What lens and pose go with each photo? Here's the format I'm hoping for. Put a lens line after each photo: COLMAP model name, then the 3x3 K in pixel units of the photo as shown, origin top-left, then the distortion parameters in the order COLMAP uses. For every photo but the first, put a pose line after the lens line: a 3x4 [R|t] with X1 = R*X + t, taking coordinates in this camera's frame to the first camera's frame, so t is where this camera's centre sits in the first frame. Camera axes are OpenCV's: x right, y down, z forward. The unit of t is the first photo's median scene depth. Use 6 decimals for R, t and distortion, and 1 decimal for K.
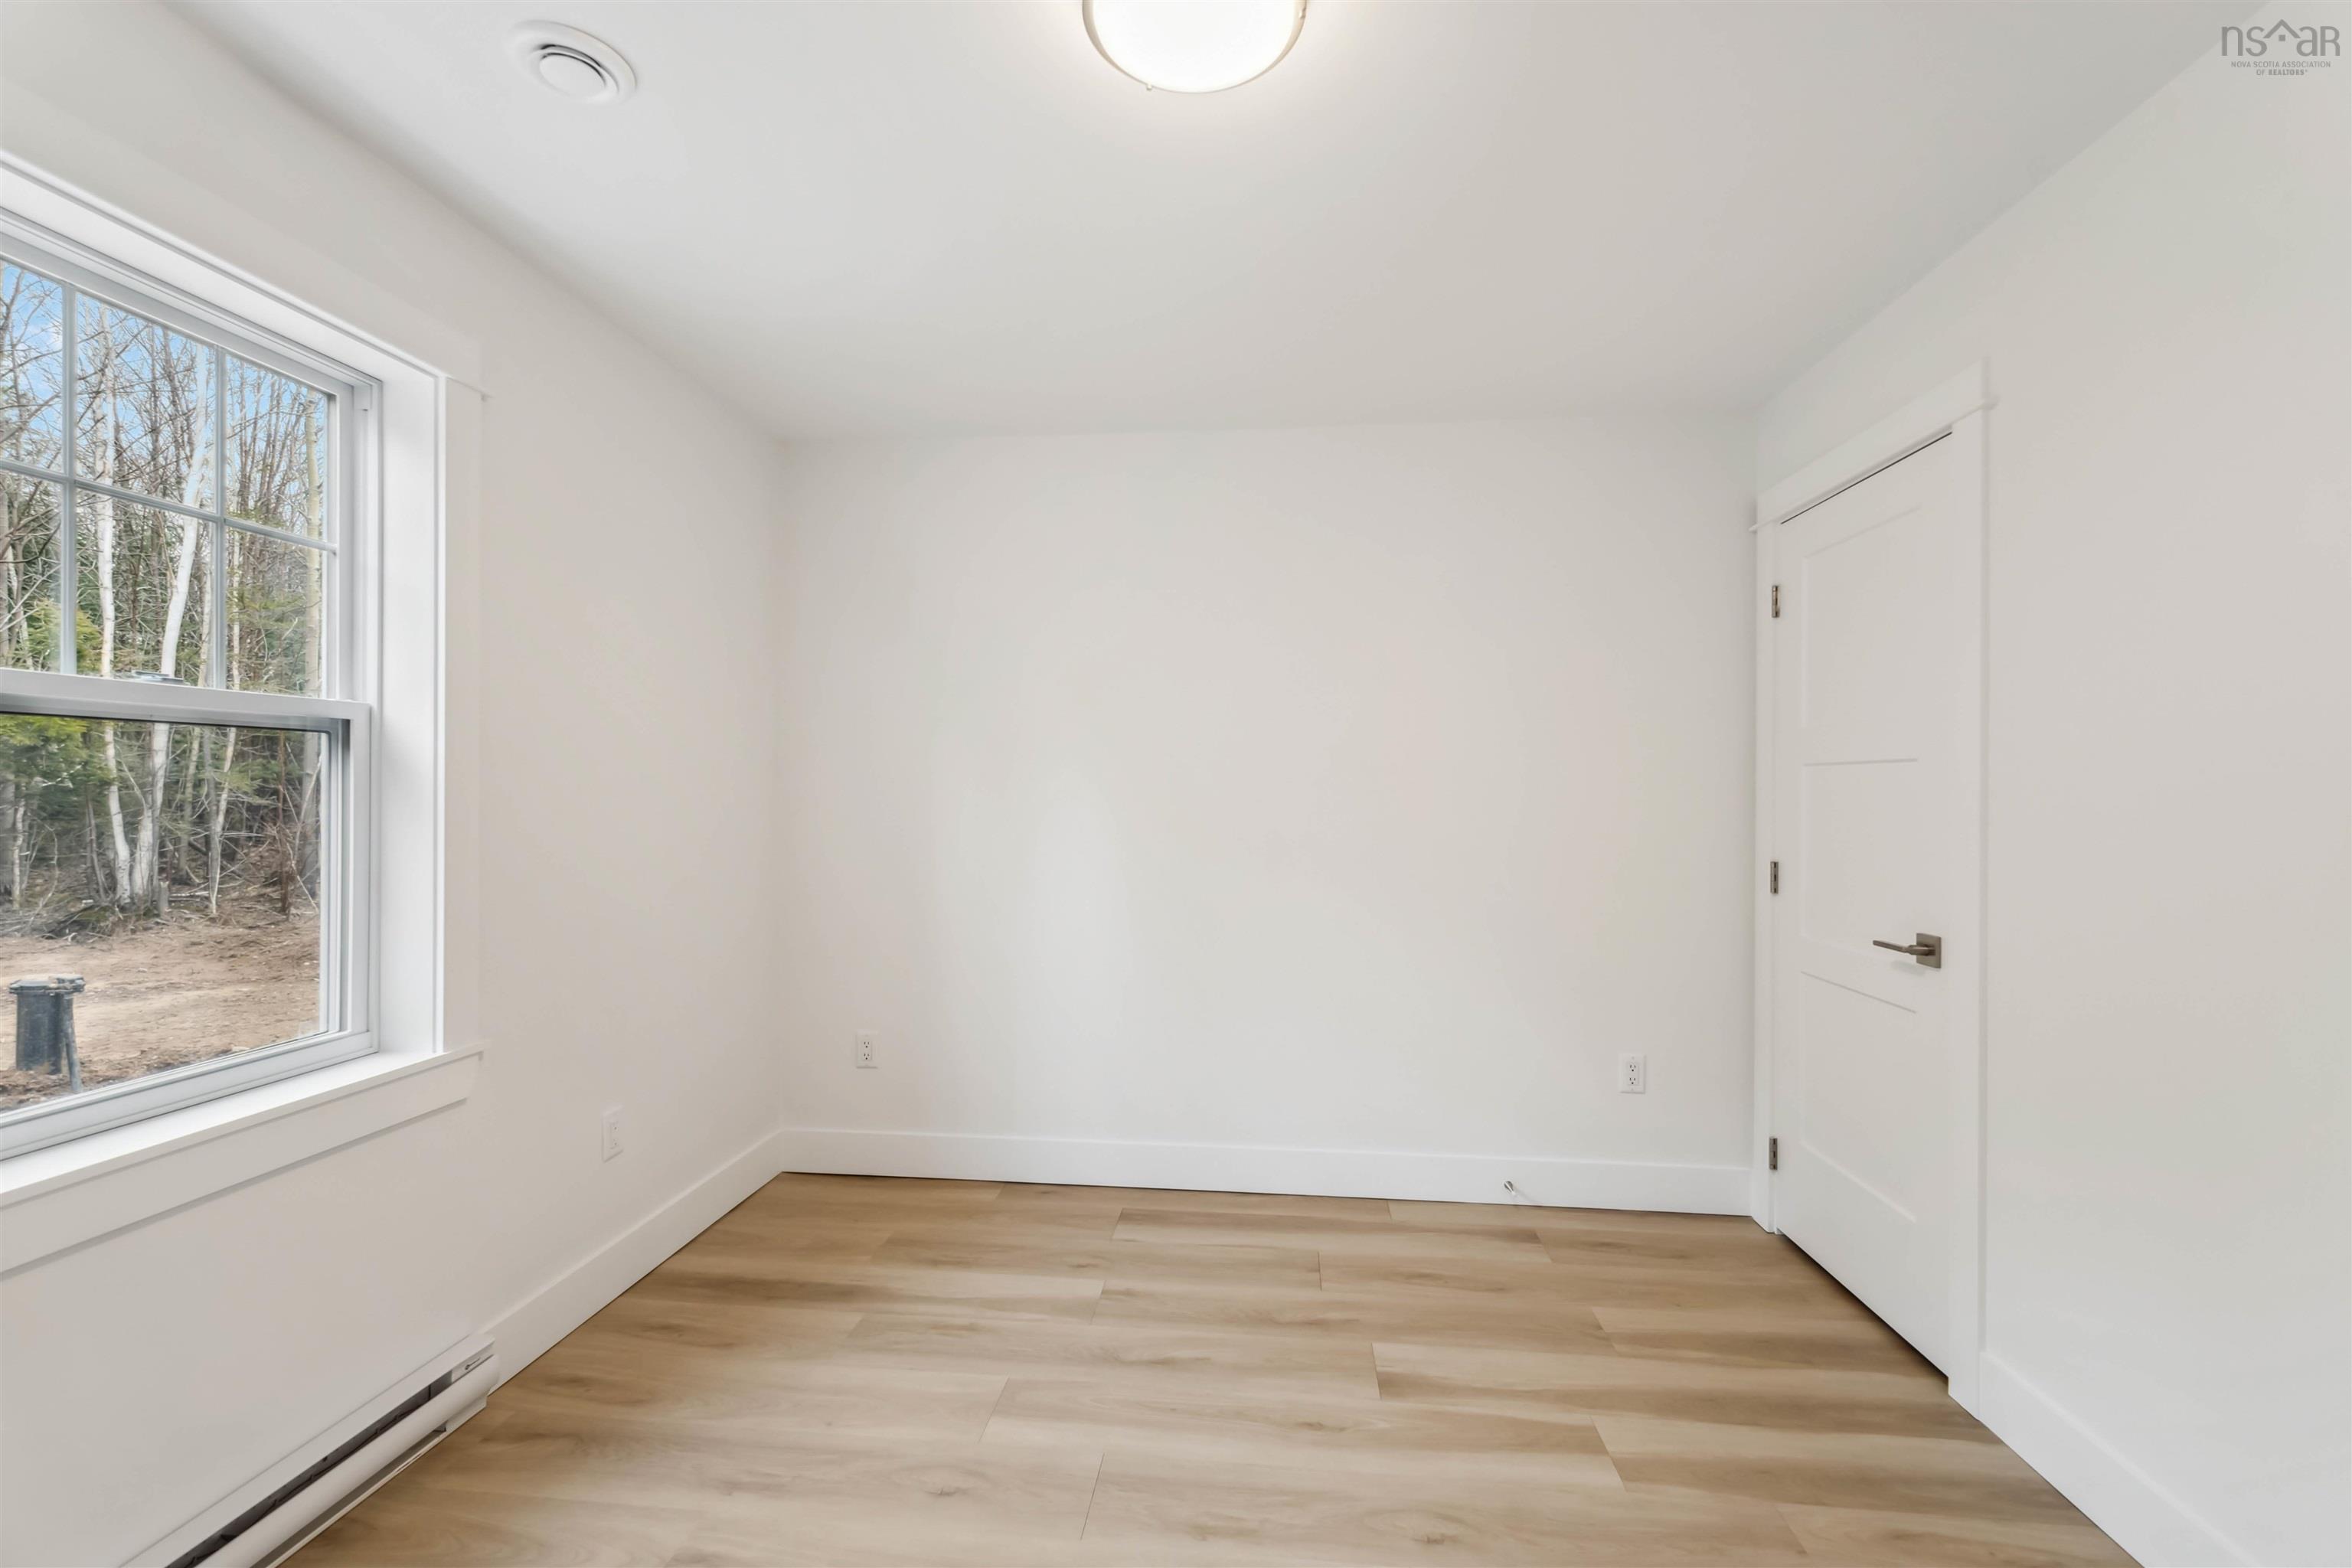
lens RADIAL K [[1013.7, 0, 1197.7], [0, 1013.7, 790.0], [0, 0, 1]] dist [-0.001528, -0.000207]
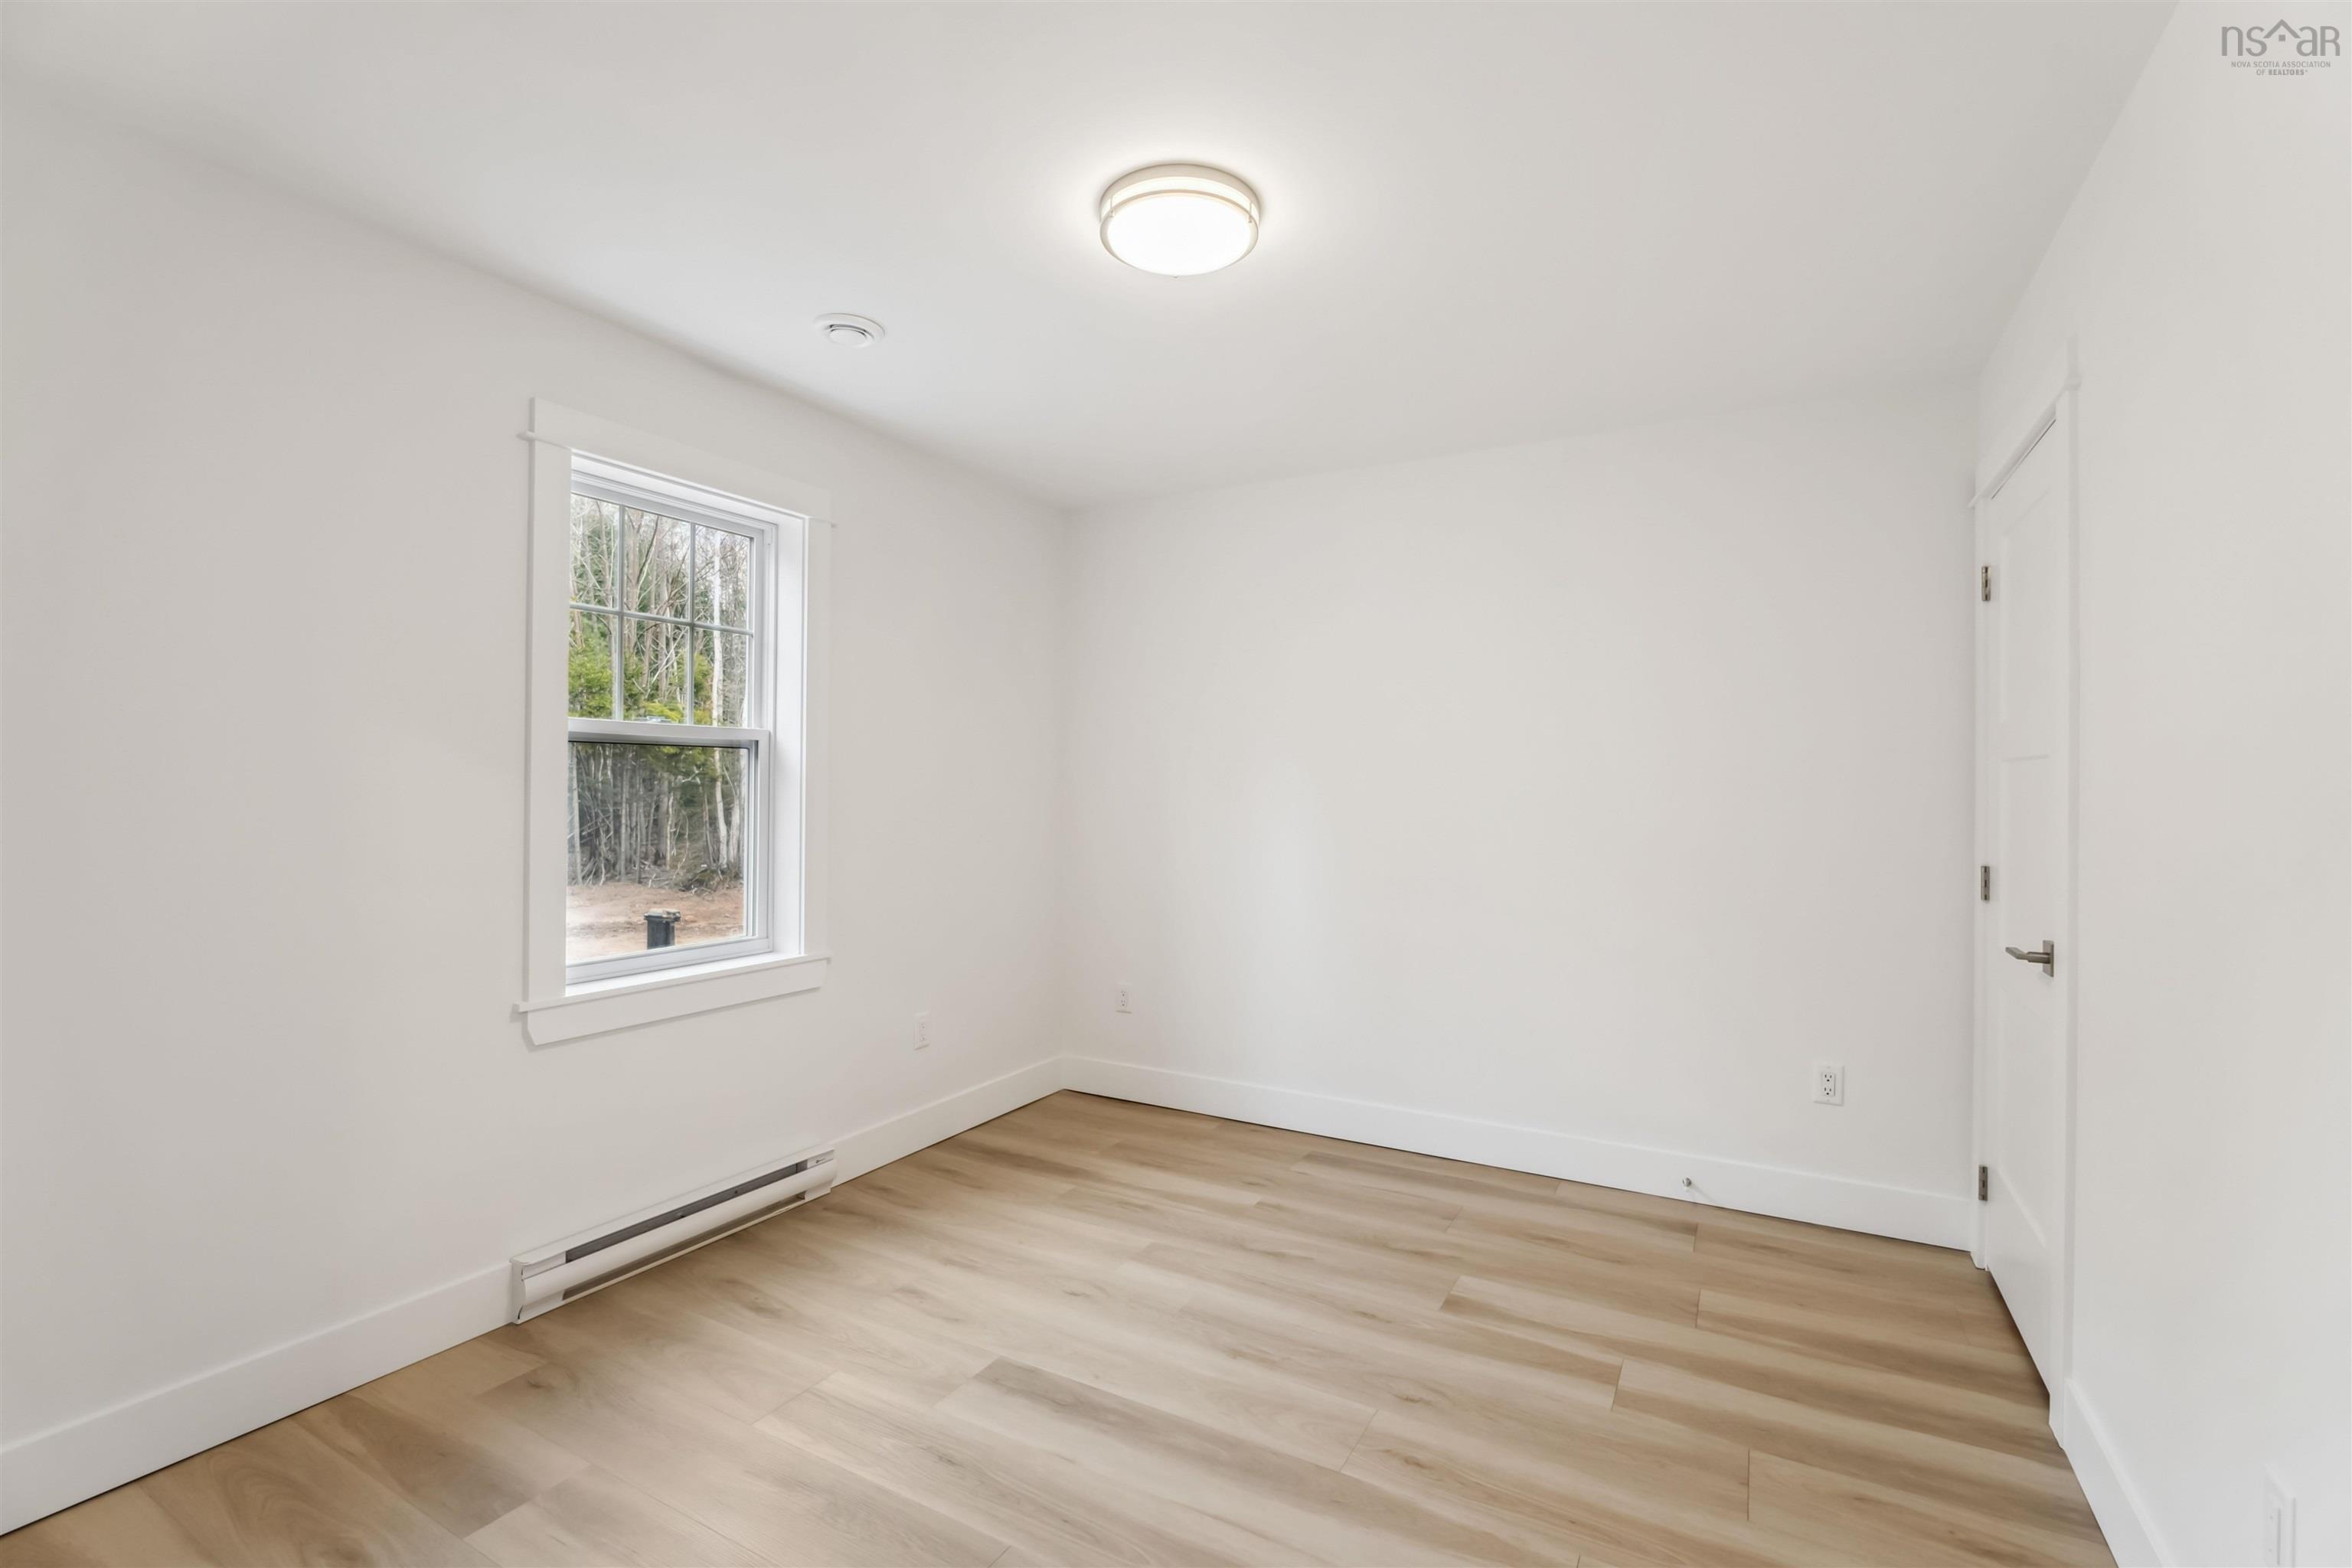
lens RADIAL K [[1058.2, 0, 1193.1], [0, 1058.2, 778.3], [0, 0, 1]] dist [-0.025030, 0.001481]
pose [[0.917089, -0.000143, -0.398683, 0.347448], [-0.003326, 0.999962, -0.008008, 0.001357], [0.398669, 0.008670, 0.917054, -0.189838]]
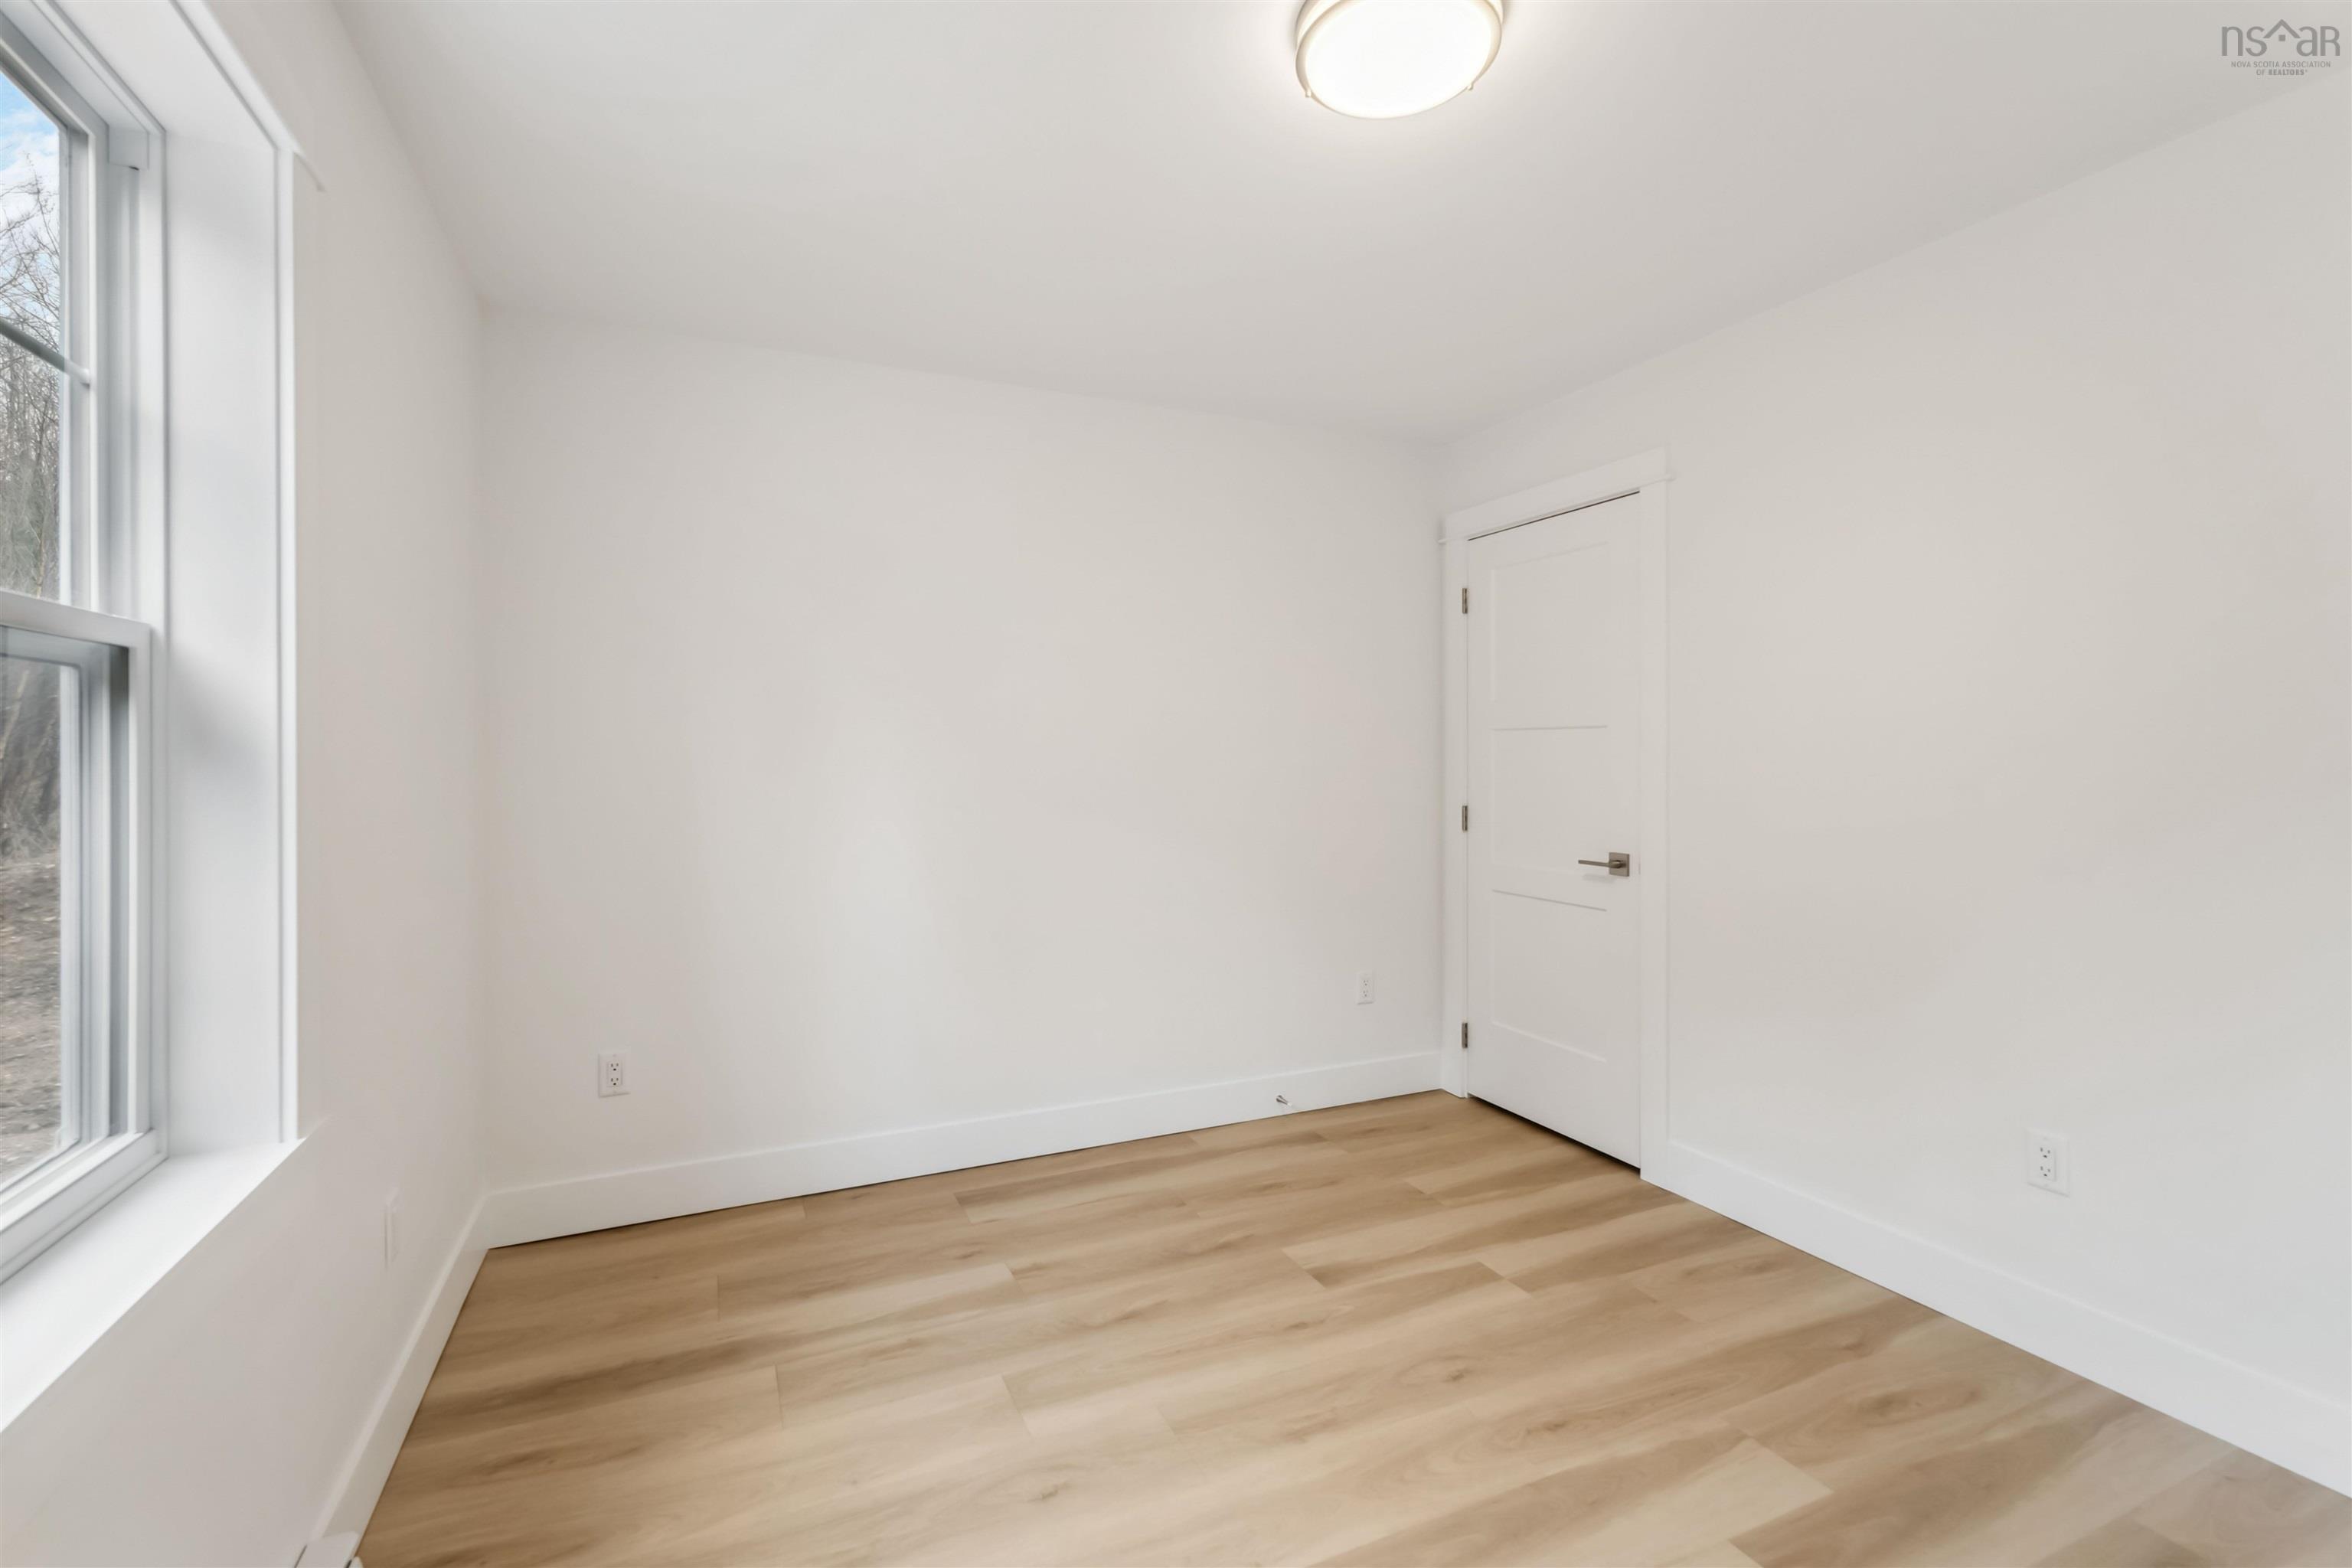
lens RADIAL K [[1013.7, 0, 1185.7], [0, 1013.7, 759.6], [0, 0, 1]] dist [-0.001528, -0.000207]
pose [[0.867676, -0.009872, 0.497033, -0.442261], [0.007211, 0.999948, 0.007274, 0.000850], [-0.497079, -0.002727, 0.867701, 0.085997]]
